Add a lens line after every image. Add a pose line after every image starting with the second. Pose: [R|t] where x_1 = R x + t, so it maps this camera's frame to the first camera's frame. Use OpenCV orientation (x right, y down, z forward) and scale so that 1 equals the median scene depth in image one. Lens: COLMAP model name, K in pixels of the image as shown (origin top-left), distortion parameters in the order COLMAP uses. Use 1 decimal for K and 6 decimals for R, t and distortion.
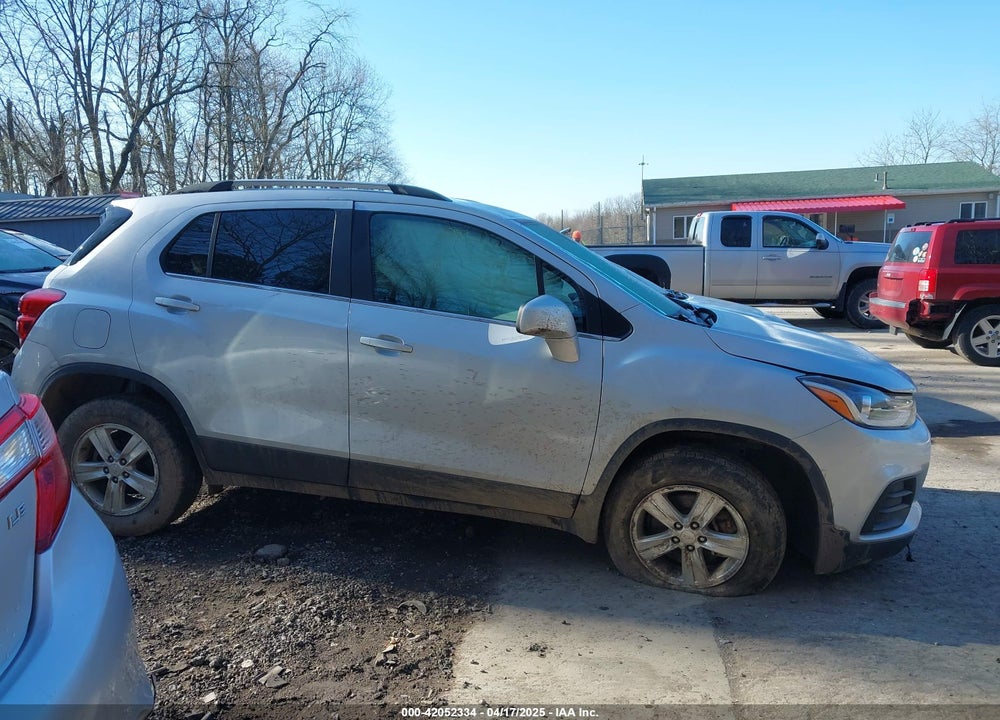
lens RADIAL K [[781.5, 0, 480.2], [0, 781.5, 357.2], [0, 0, 1]] dist [0.027528, -0.030370]
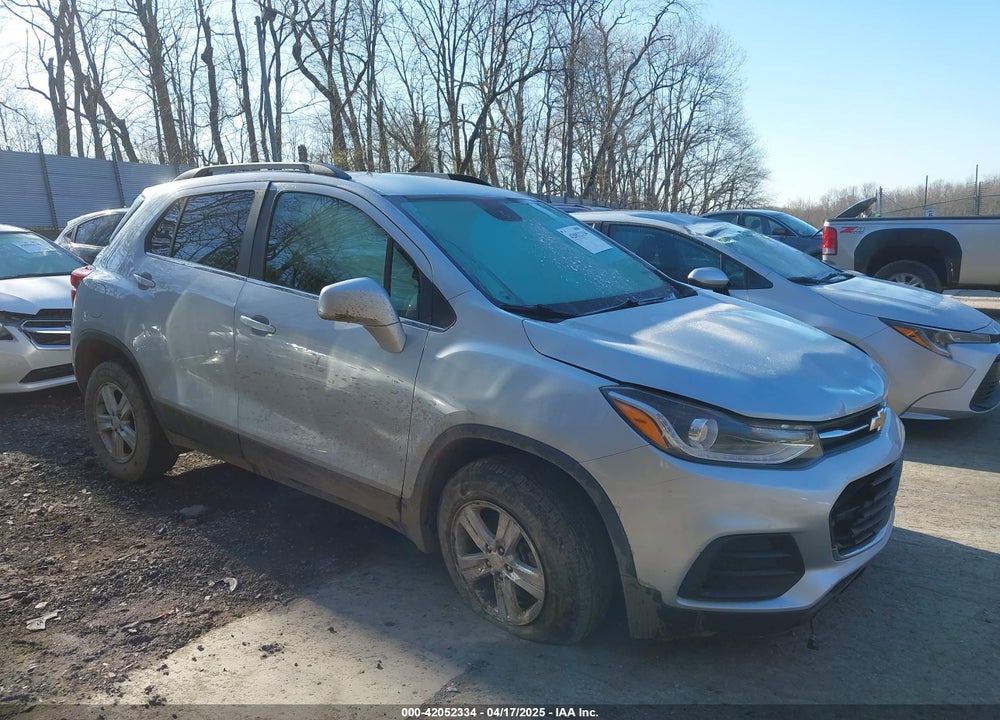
lens RADIAL K [[781.5, 0, 494.7], [0, 781.5, 352.1], [0, 0, 1]] dist [0.027528, -0.030370]
pose [[0.902905, 0.057051, -0.426038, 0.553578], [-0.047247, 0.998320, 0.033555, -0.027131], [0.427236, -0.010168, 0.904083, 0.202125]]
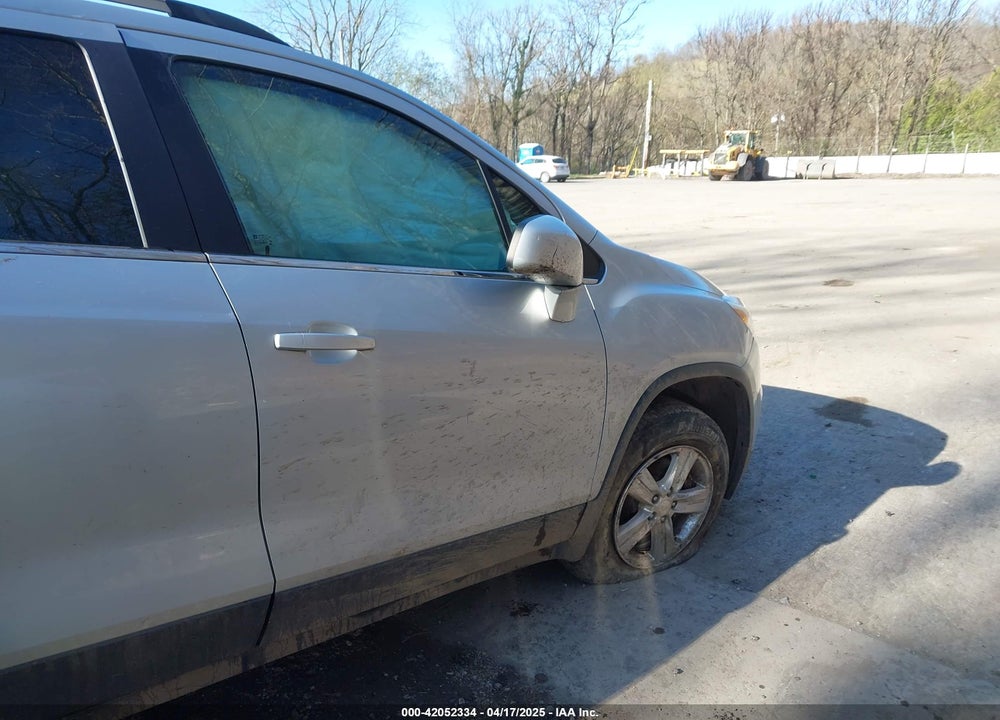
lens RADIAL K [[781.5, 0, 526.5], [0, 781.5, 366.7], [0, 0, 1]] dist [0.027528, -0.030370]
pose [[0.567905, -0.193312, 0.800071, -0.411399], [0.116894, 0.981119, 0.154083, -0.057503], [-0.814751, 0.006019, 0.579780, 0.569011]]
